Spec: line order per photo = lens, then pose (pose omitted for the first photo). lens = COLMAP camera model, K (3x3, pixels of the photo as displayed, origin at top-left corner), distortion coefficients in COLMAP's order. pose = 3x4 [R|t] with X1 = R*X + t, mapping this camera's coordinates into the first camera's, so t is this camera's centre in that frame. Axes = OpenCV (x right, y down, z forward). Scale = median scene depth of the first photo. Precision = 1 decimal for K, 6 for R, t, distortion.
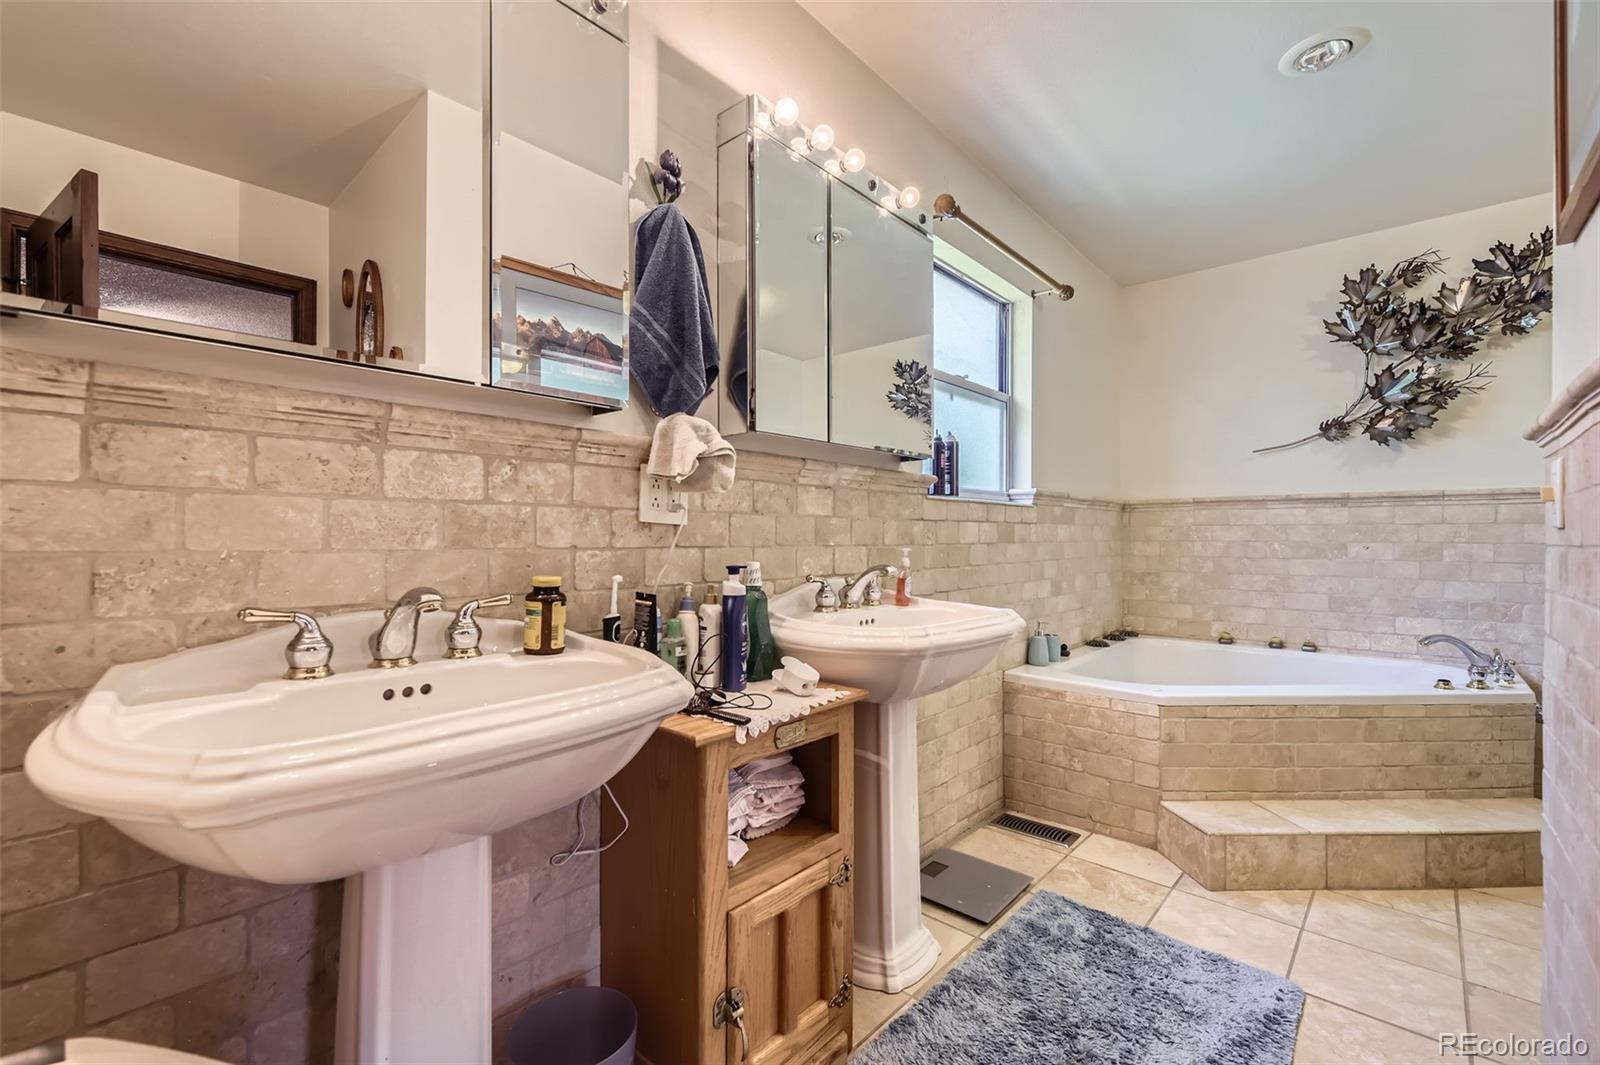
lens RADIAL K [[682.1, 0, 806.4], [0, 682.1, 535.6], [0, 0, 1]] dist [-0.000246, -0.000016]
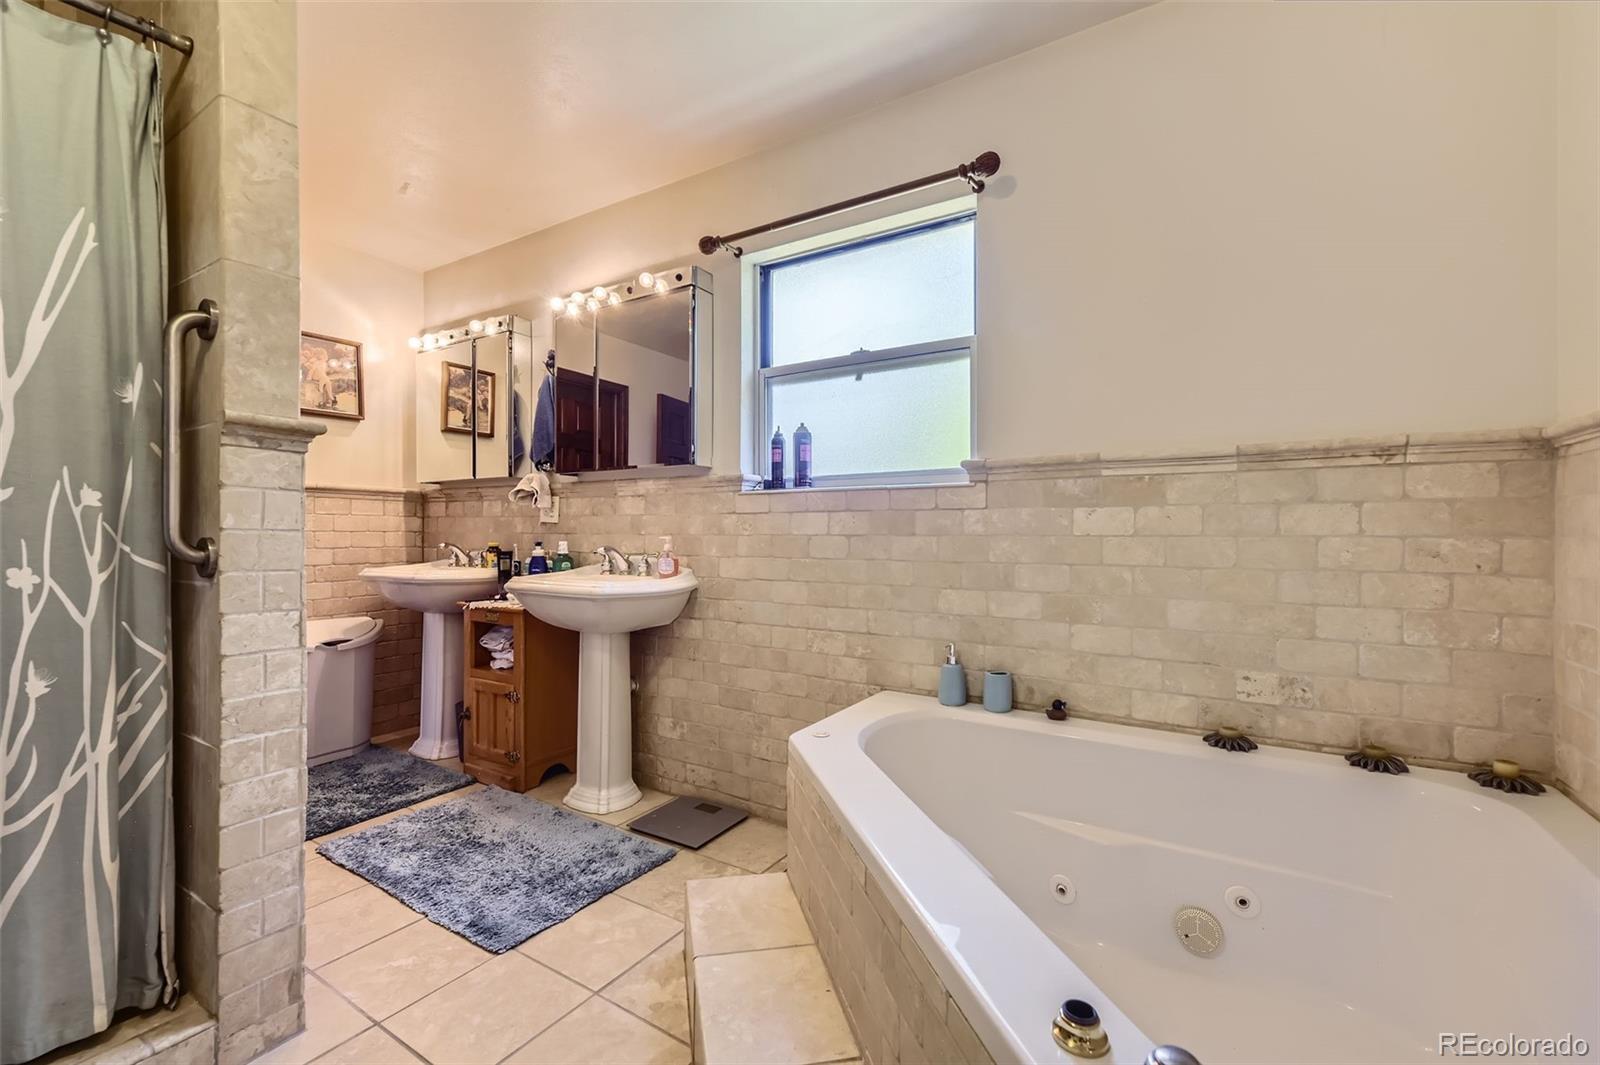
lens RADIAL K [[682.1, 0, 805.1], [0, 682.1, 532.5], [0, 0, 1]] dist [-0.000246, -0.000016]
pose [[0.165510, -0.006230, -0.986188, 1.401943], [-0.004858, 0.999963, -0.007133, 0.018016], [0.986196, 0.005972, 0.165474, 0.981173]]
